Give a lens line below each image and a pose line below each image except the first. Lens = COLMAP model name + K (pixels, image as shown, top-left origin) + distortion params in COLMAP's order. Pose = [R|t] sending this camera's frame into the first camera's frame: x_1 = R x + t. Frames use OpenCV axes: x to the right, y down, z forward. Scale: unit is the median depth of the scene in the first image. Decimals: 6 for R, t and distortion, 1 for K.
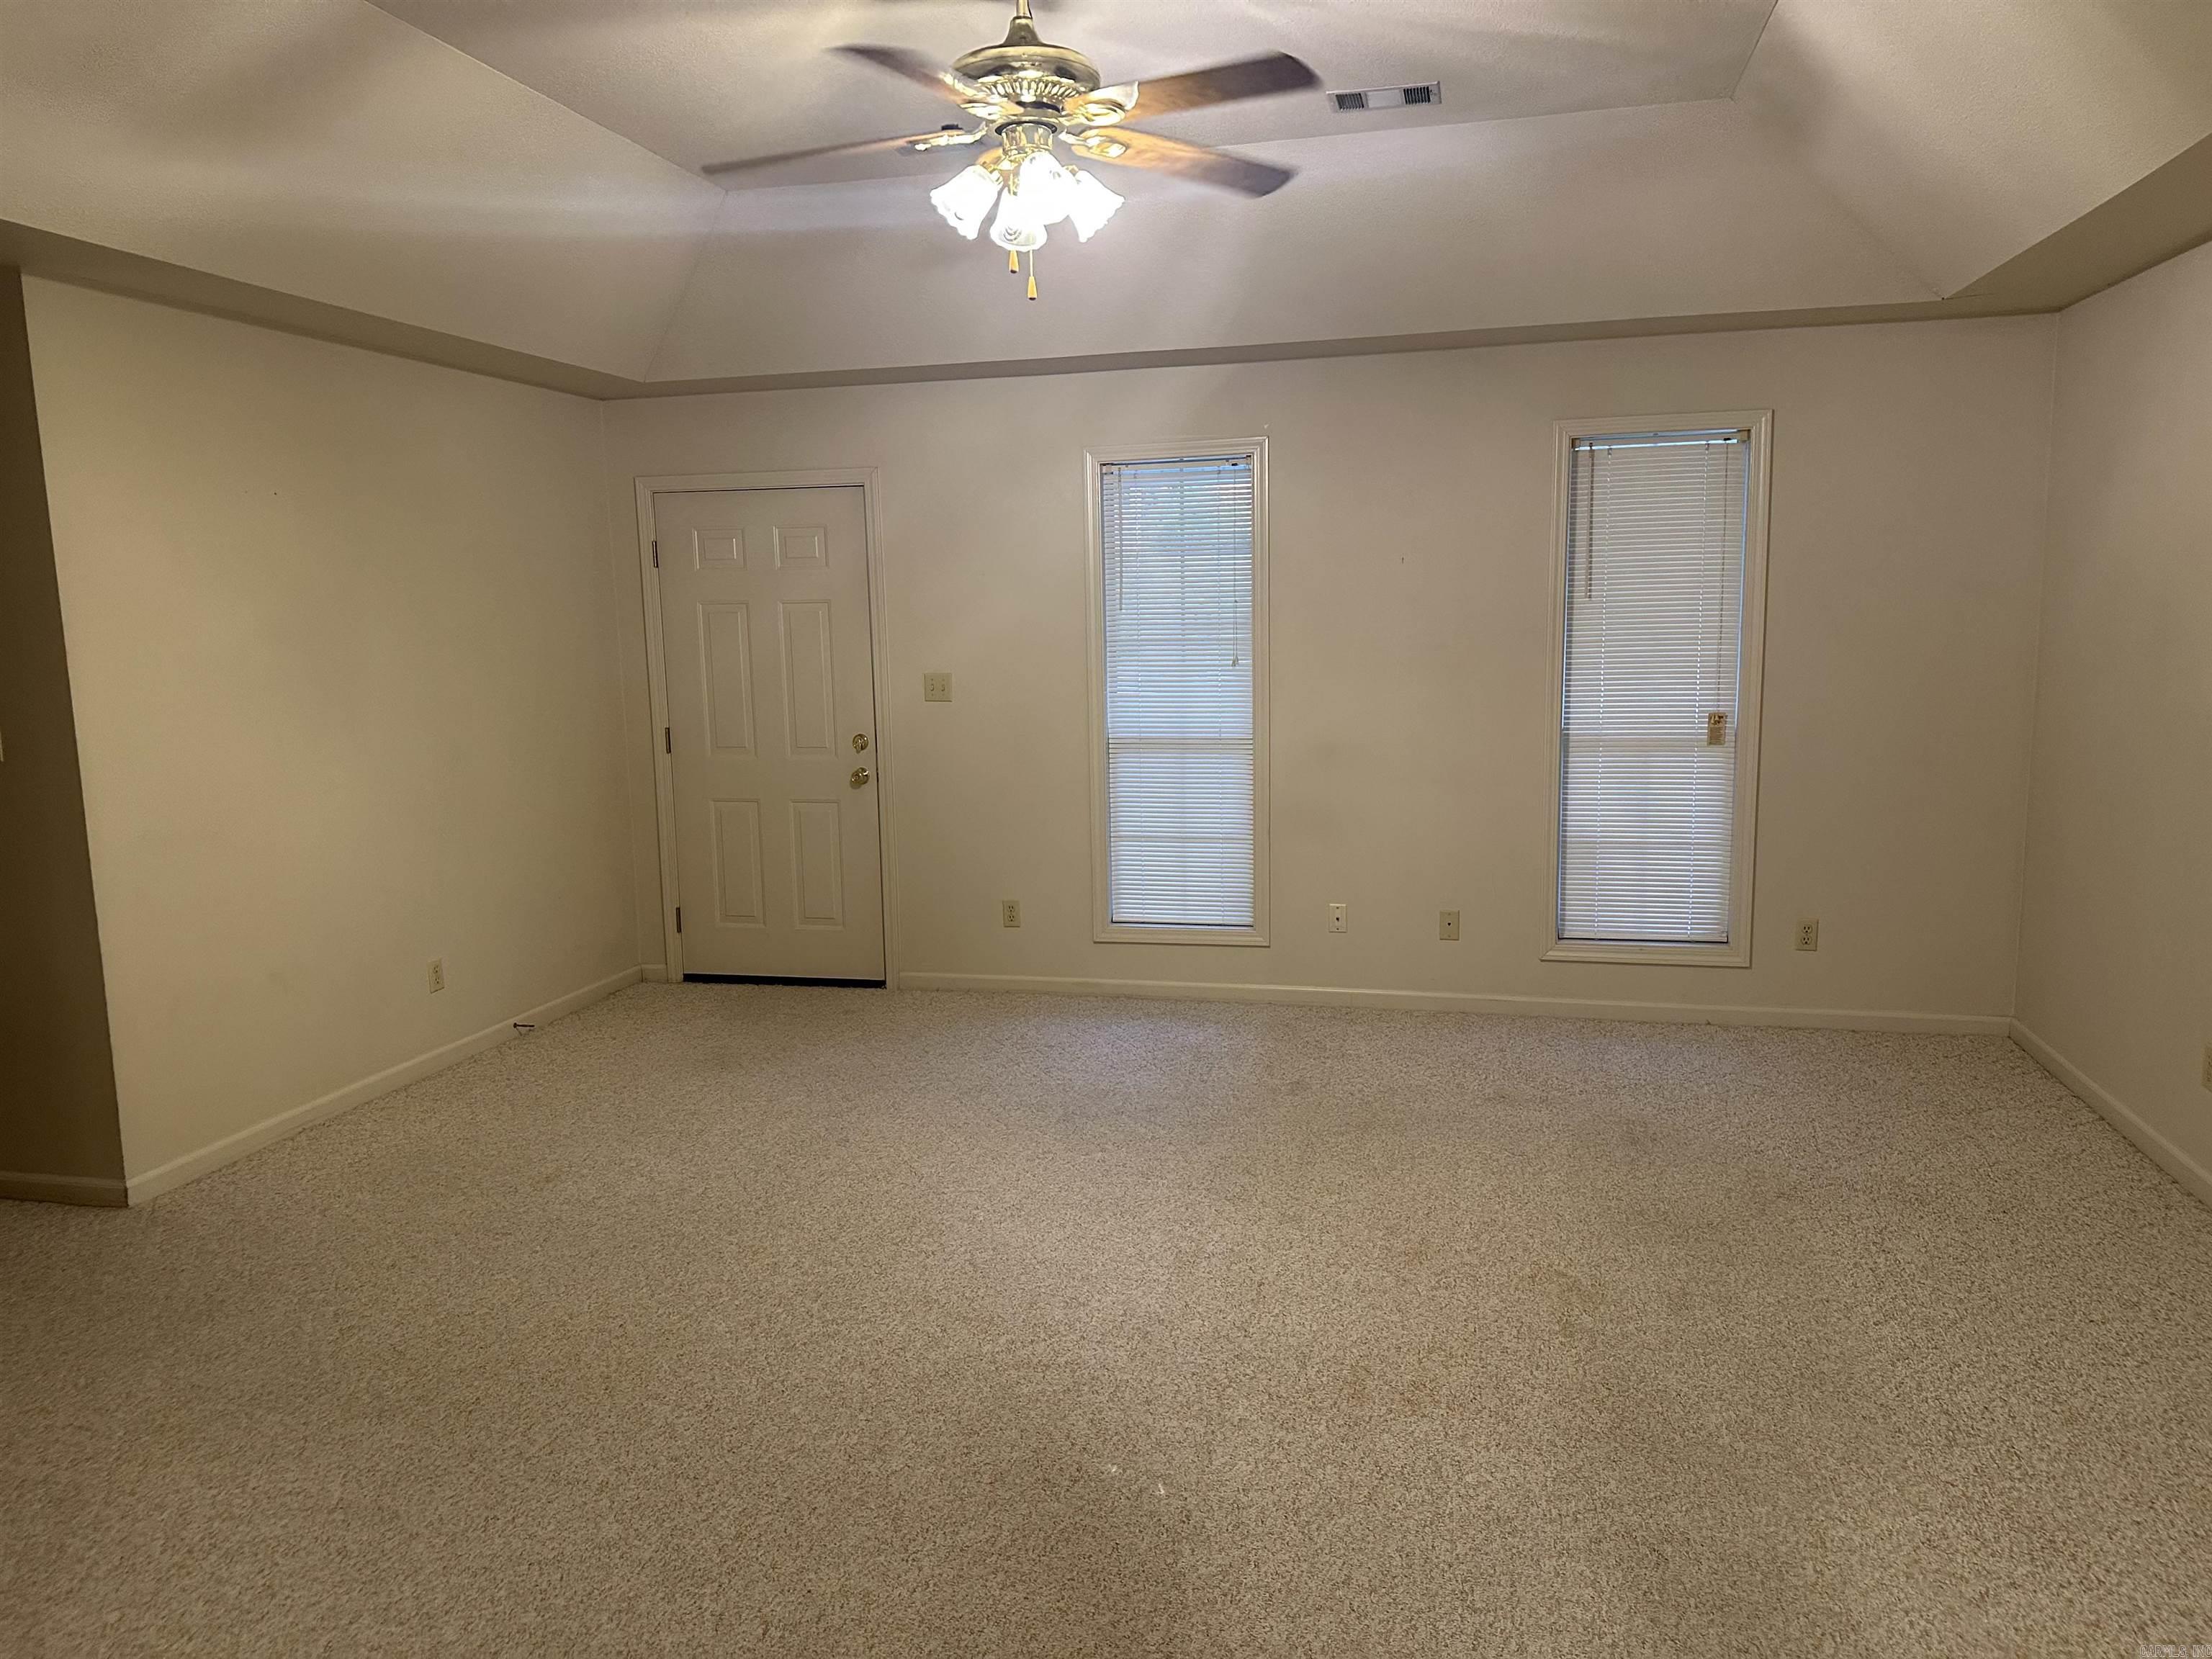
lens RADIAL K [[1548.0, 0, 1098.4], [0, 1548.0, 829.1], [0, 0, 1]] dist [0.073247, -0.090261]
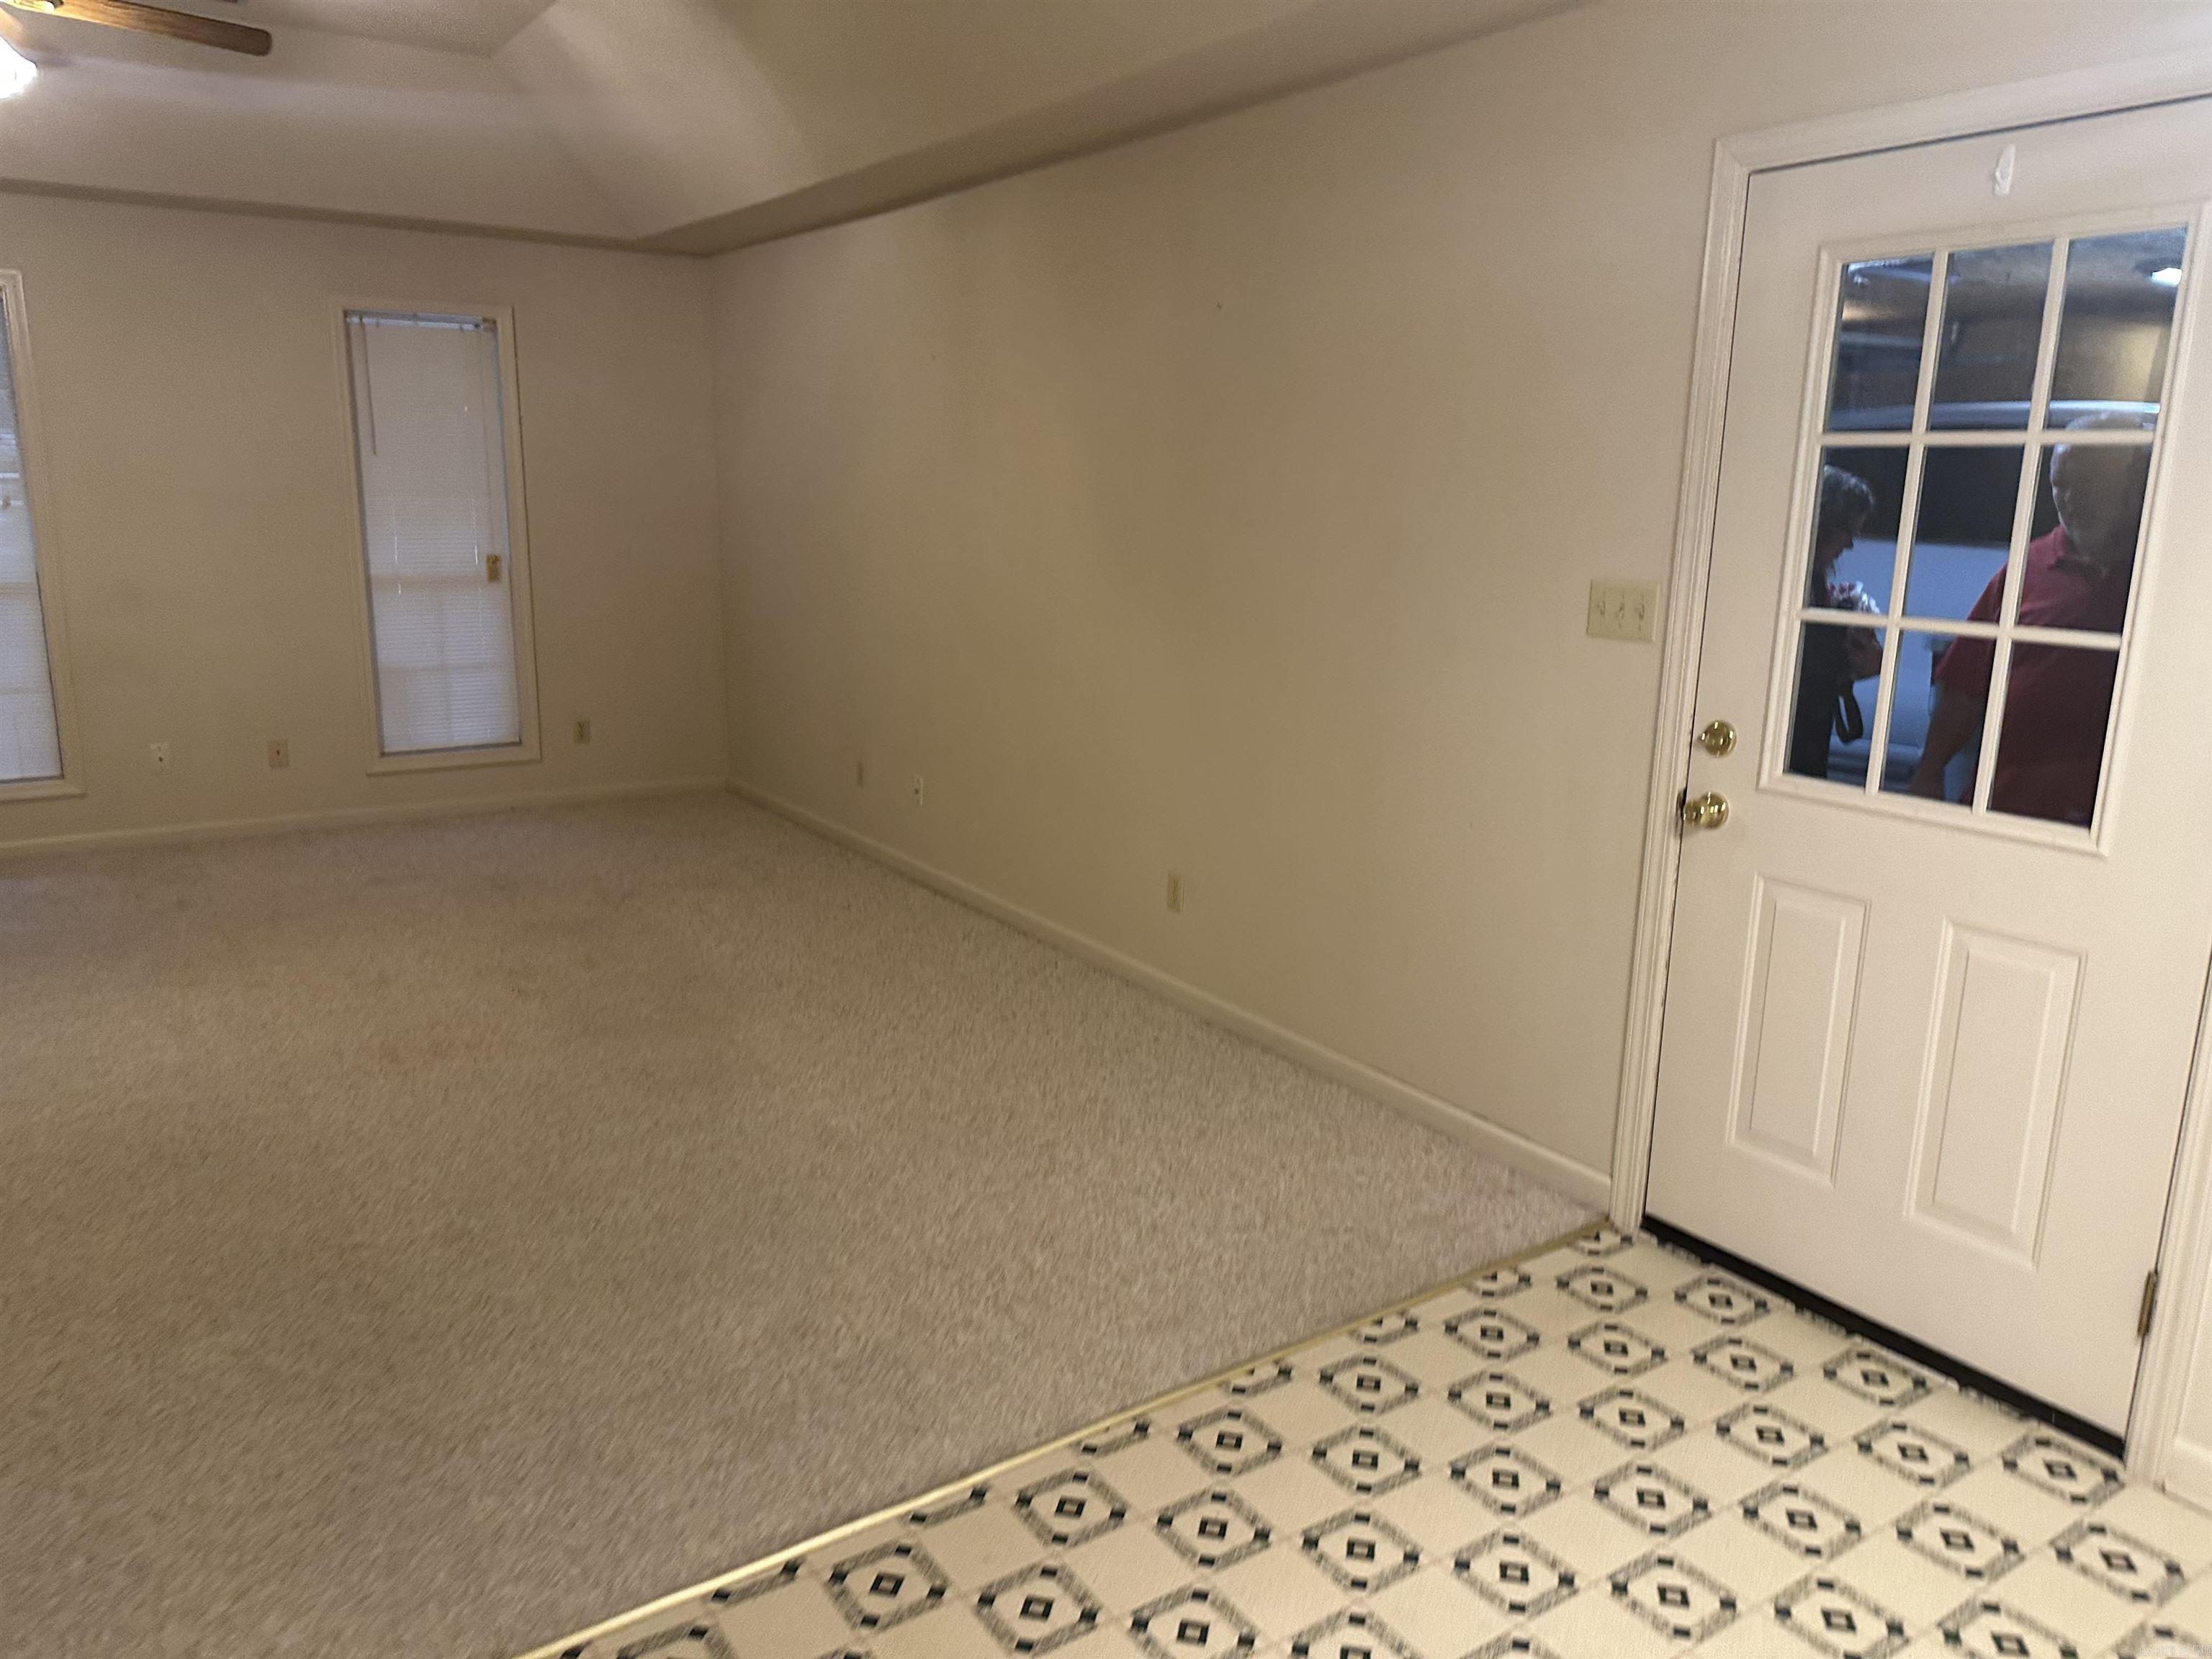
lens RADIAL K [[1548.0, 0, 1087.3], [0, 1548.0, 822.4], [0, 0, 1]] dist [0.073247, -0.090261]
pose [[0.676917, -0.131787, 0.724165, -0.246138], [0.076325, 0.991105, 0.109021, 0.042555], [-0.732091, -0.018526, 0.680955, -0.214303]]
